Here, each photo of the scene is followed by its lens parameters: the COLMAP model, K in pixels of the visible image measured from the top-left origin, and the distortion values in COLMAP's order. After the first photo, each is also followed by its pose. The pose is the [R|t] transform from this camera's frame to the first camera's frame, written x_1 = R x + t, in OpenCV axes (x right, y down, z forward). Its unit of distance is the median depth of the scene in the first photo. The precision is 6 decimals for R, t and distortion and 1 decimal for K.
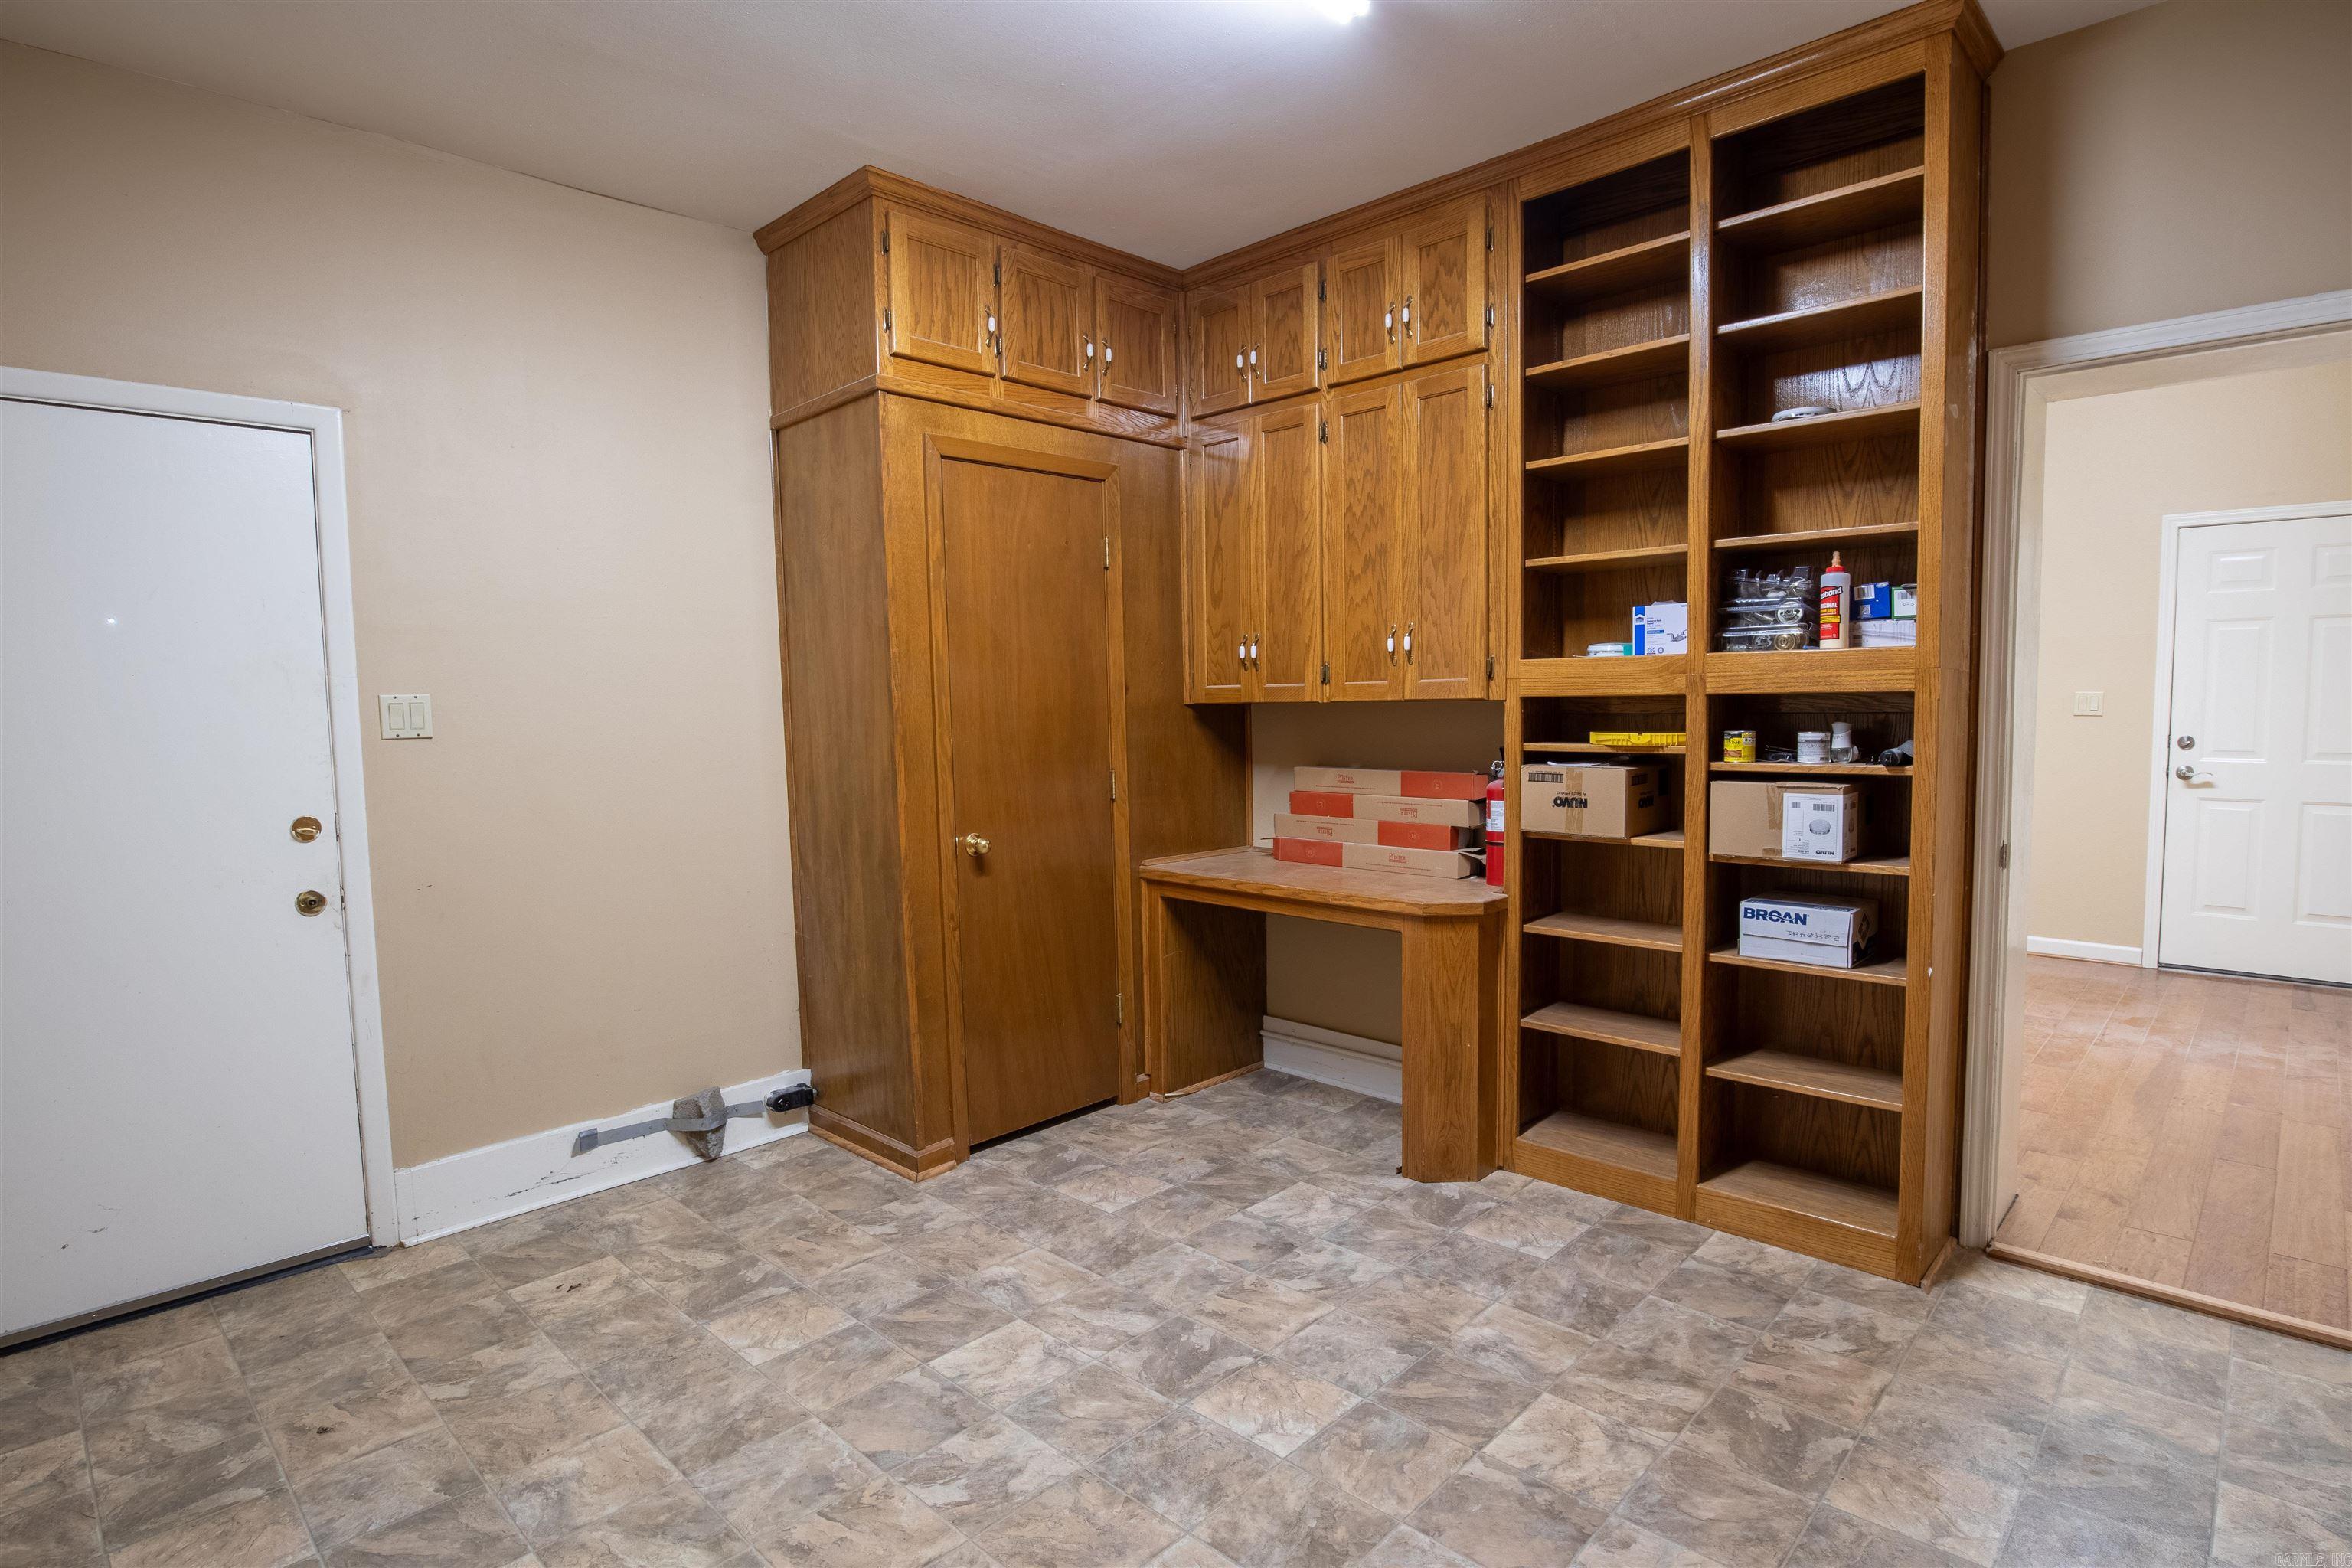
lens RADIAL K [[1184.4, 0, 1213.9], [0, 1184.4, 790.8], [0, 0, 1]] dist [-0.035095, 0.009058]
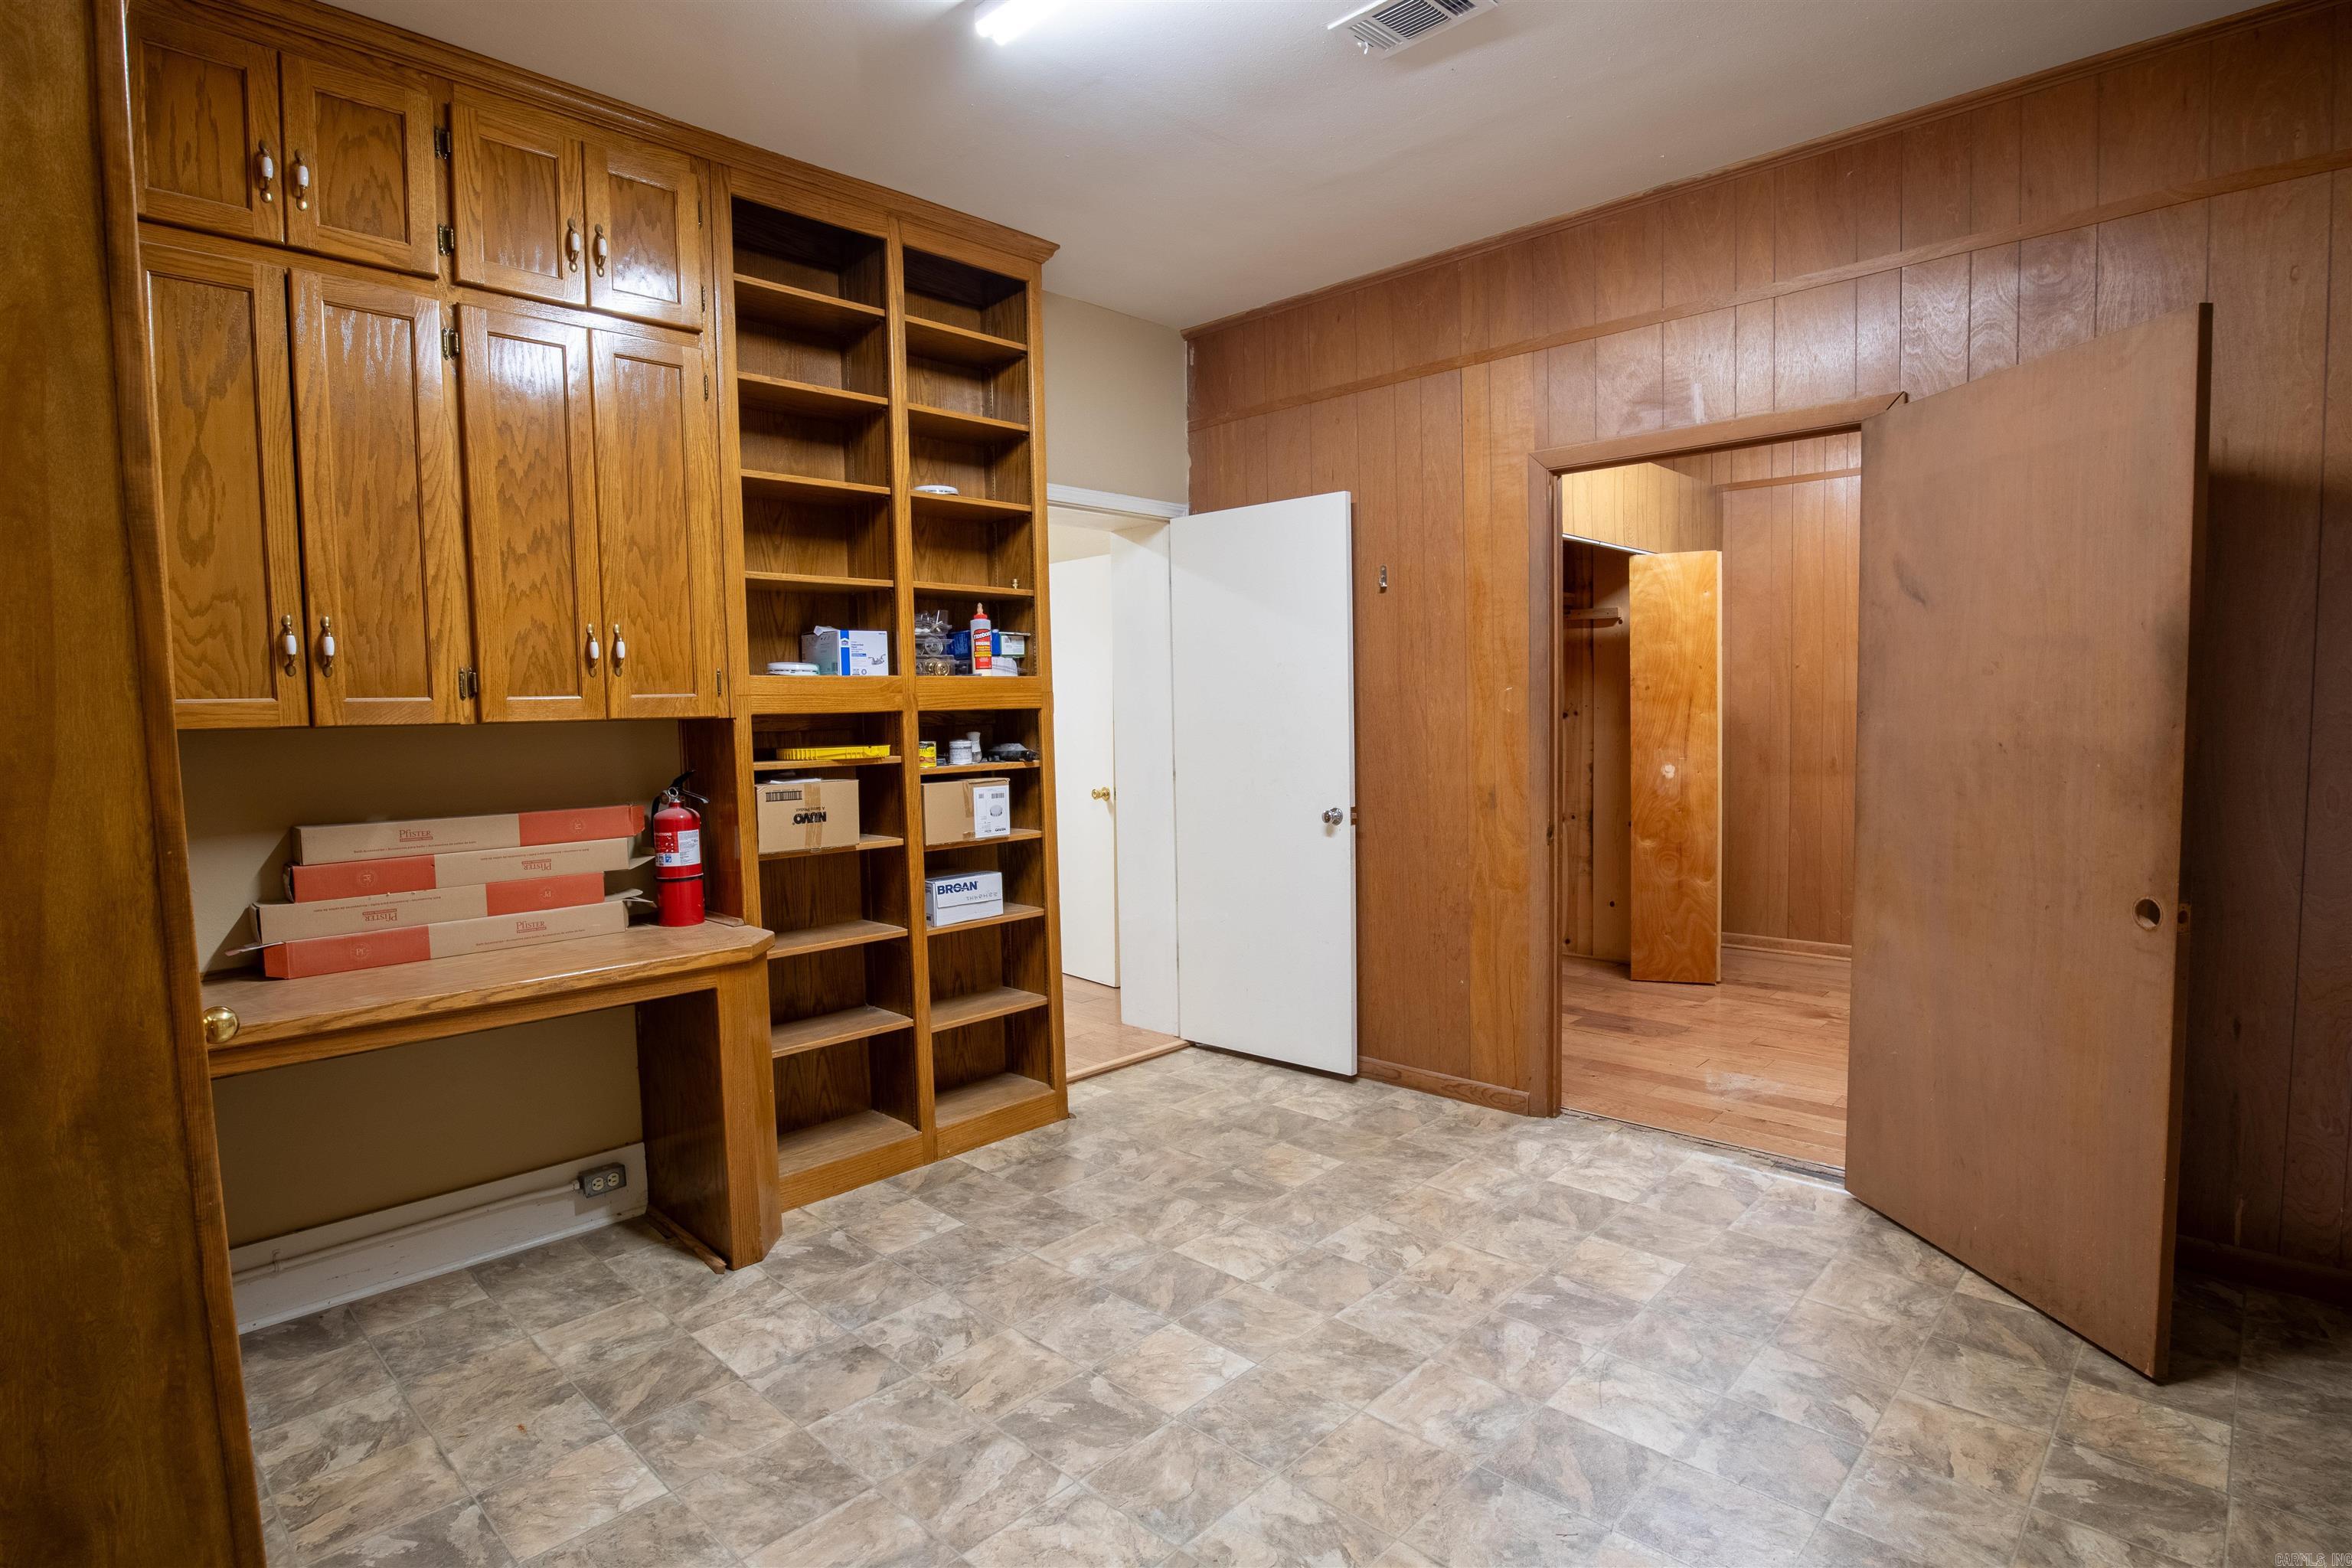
lens RADIAL K [[1184.4, 0, 1183.1], [0, 1184.4, 782.5], [0, 0, 1]] dist [-0.035095, 0.009058]
pose [[0.021294, -0.046784, 0.998678, -0.651655], [0.096408, 0.994345, 0.044525, -0.031991], [-0.995114, 0.095333, 0.025684, 0.606034]]
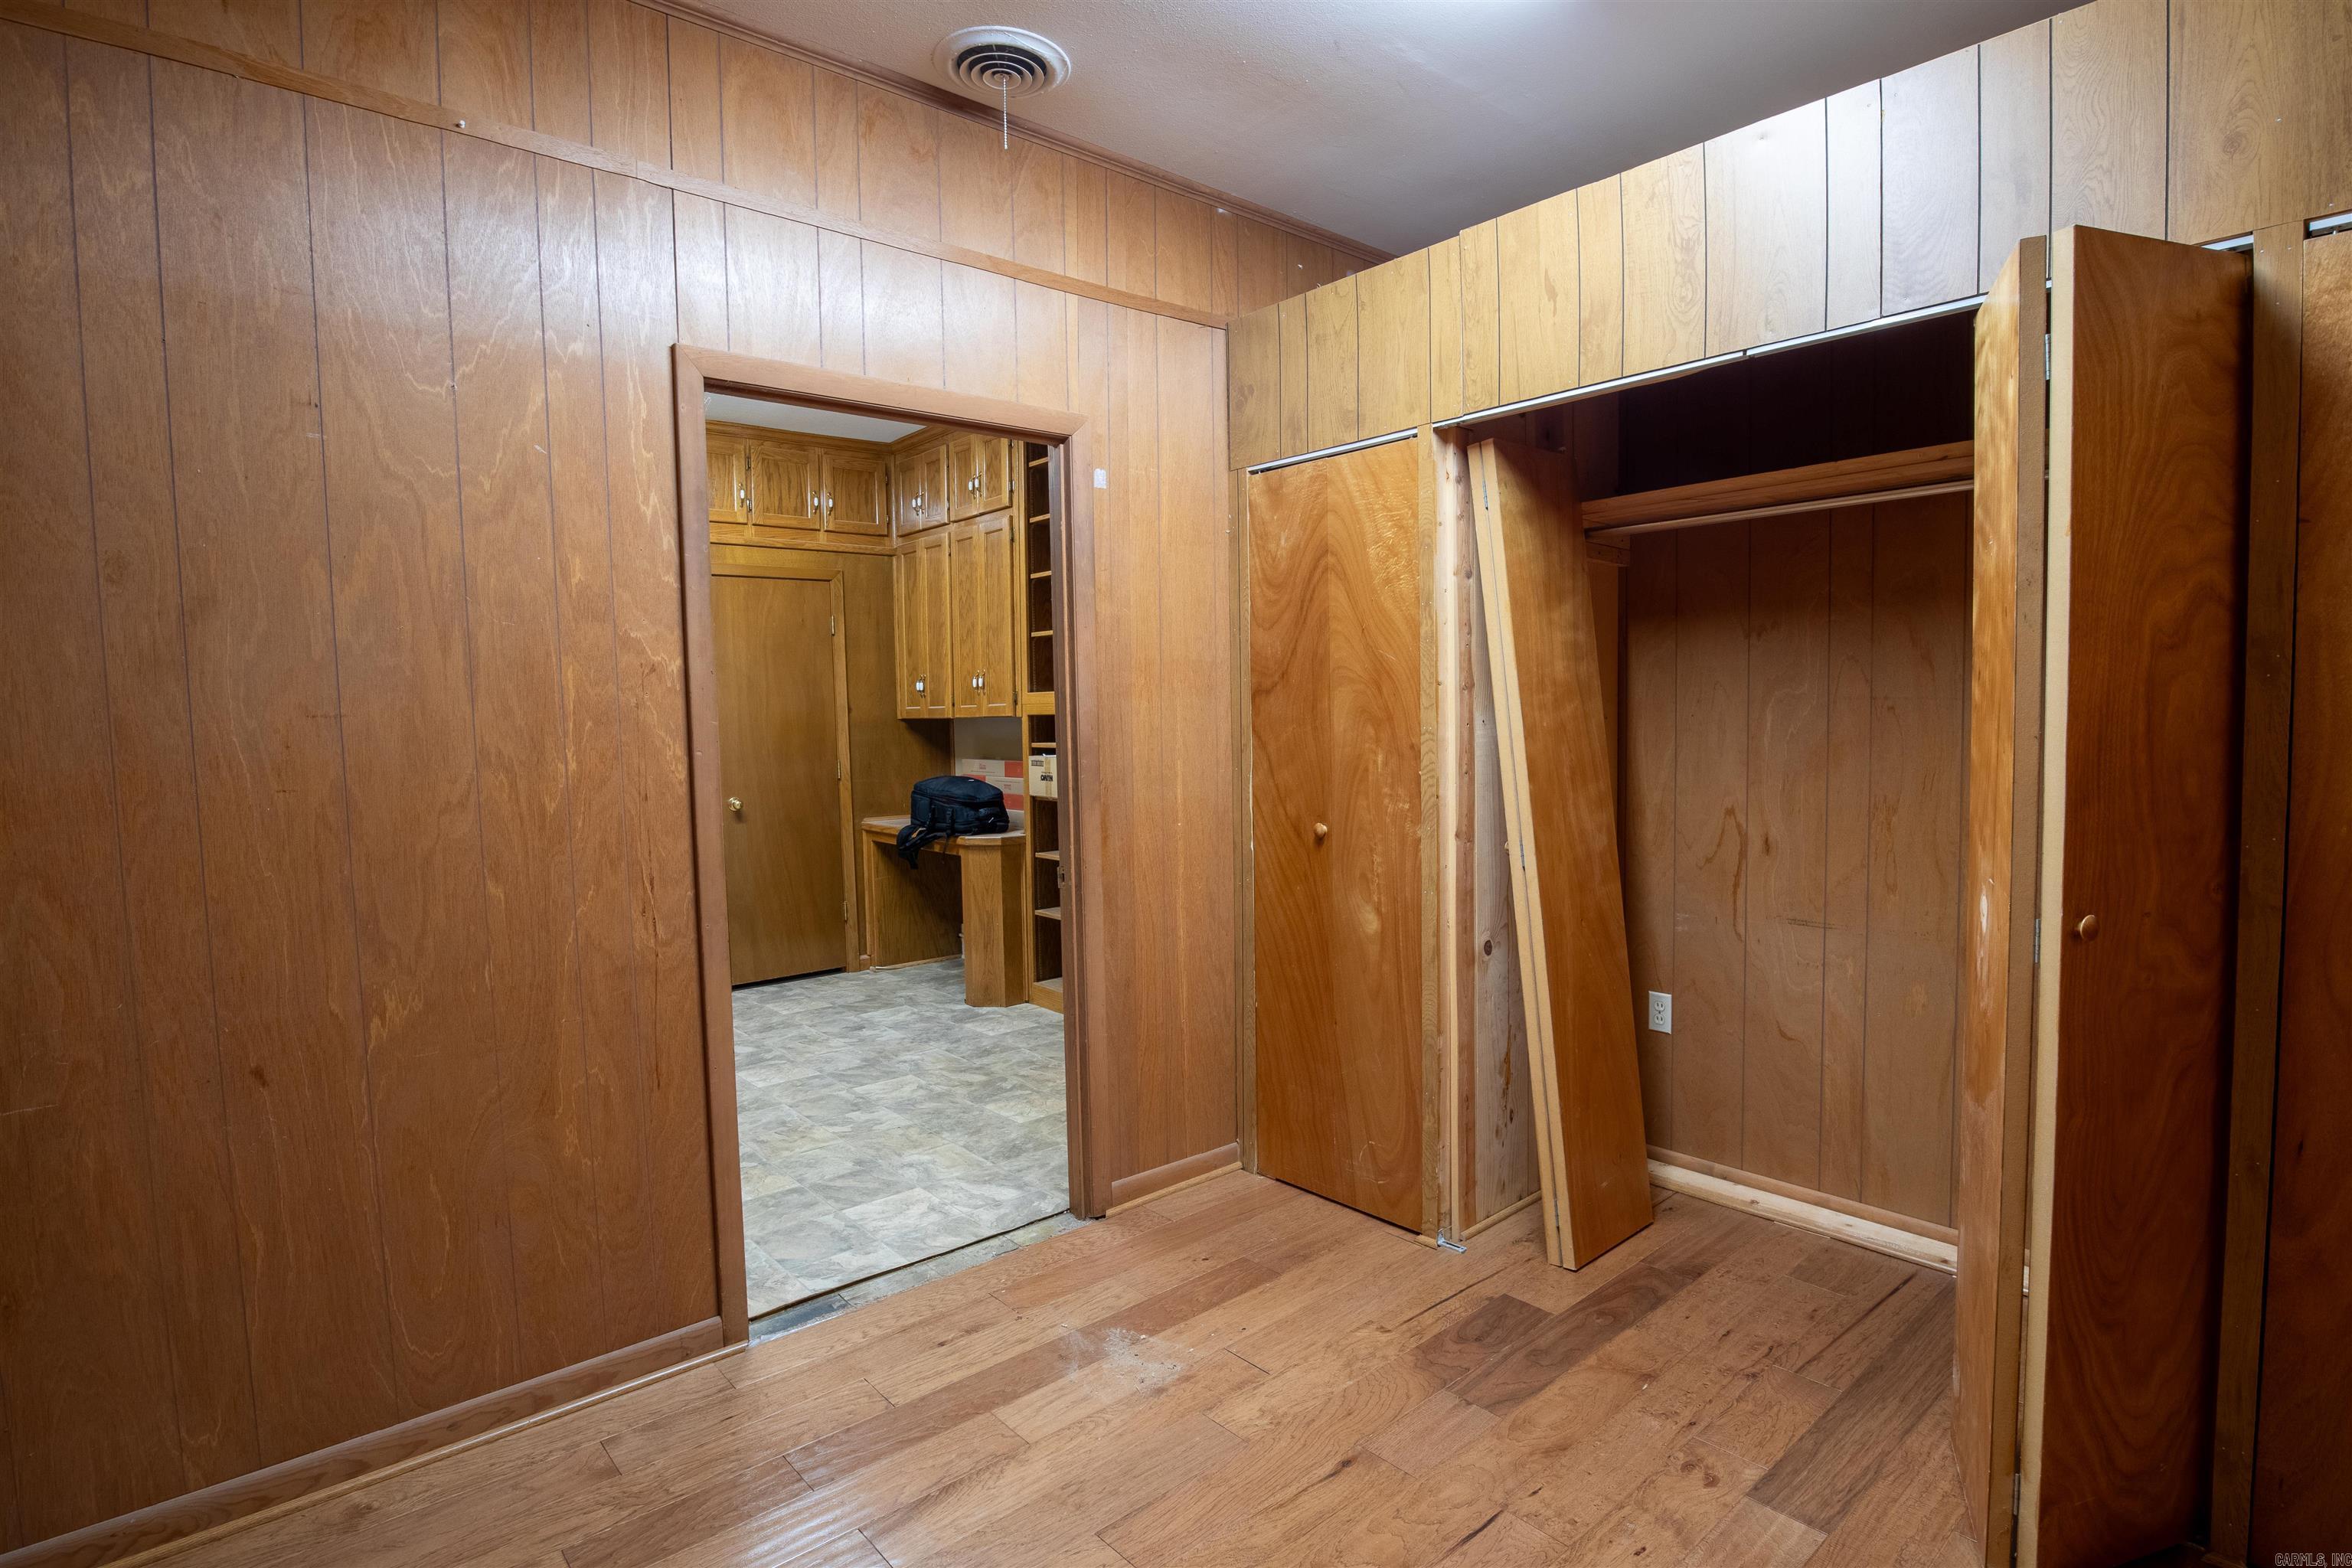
lens RADIAL K [[1184.4, 0, 1195.7], [0, 1184.4, 796.7], [0, 0, 1]] dist [-0.035095, 0.009058]
pose [[0.993784, 0.002856, -0.111293, 0.650204], [-0.002744, 0.999996, 0.001162, 0.031114], [0.111296, -0.000849, 0.993787, -0.603586]]
